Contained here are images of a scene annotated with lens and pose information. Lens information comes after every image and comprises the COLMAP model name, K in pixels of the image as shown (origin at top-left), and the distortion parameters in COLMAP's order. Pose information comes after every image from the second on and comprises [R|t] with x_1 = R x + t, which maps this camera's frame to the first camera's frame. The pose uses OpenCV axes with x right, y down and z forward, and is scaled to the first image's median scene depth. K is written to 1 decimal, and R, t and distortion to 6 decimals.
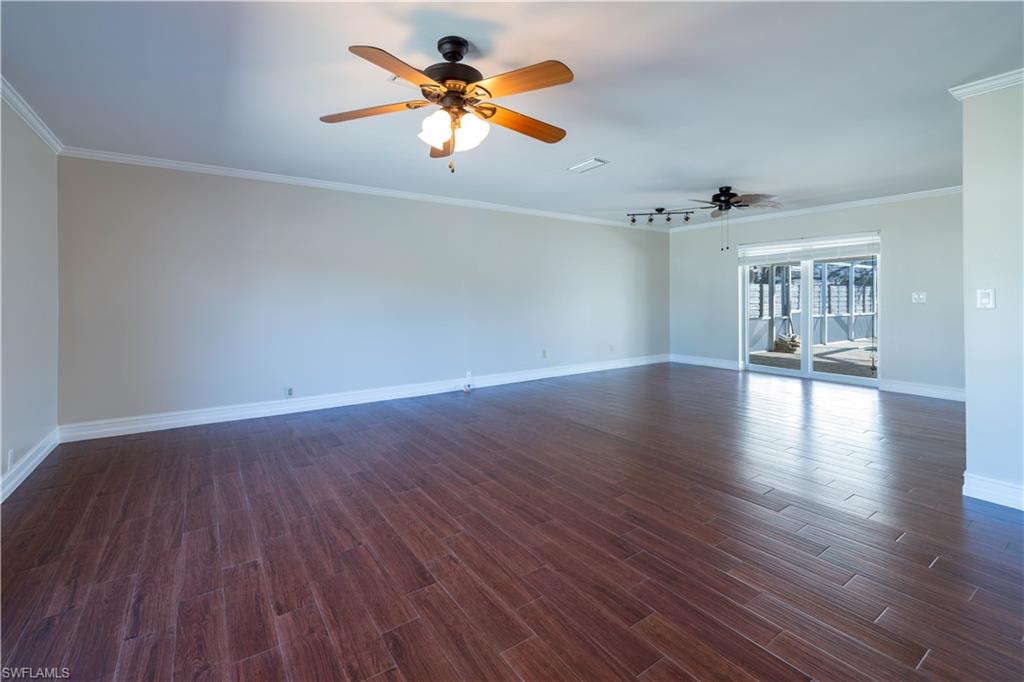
lens RADIAL K [[447.0, 0, 504.0], [0, 447.0, 297.9], [0, 0, 1]] dist [0.001233, 0.000051]
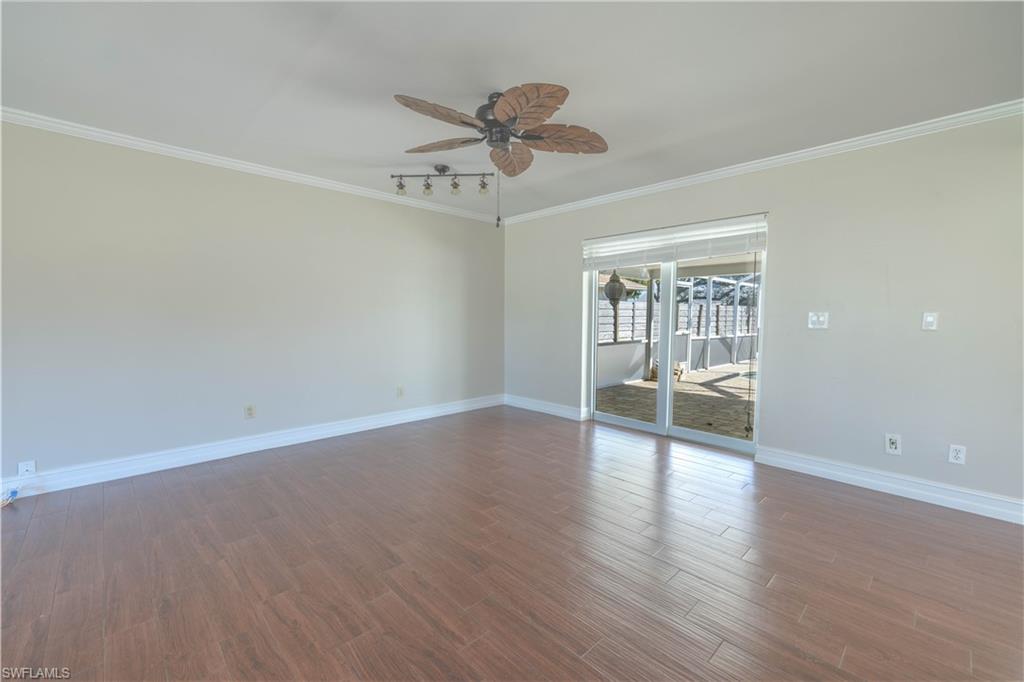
lens RADIAL K [[429.7, 0, 512.0], [0, 429.7, 341.0], [0, 0, 1]] dist [-0.001232, -0.000078]
pose [[0.985286, -0.001979, 0.170903, 0.304728], [-0.008378, 0.998172, 0.059859, -0.002948], [-0.170709, -0.060410, 0.983468, 0.362889]]
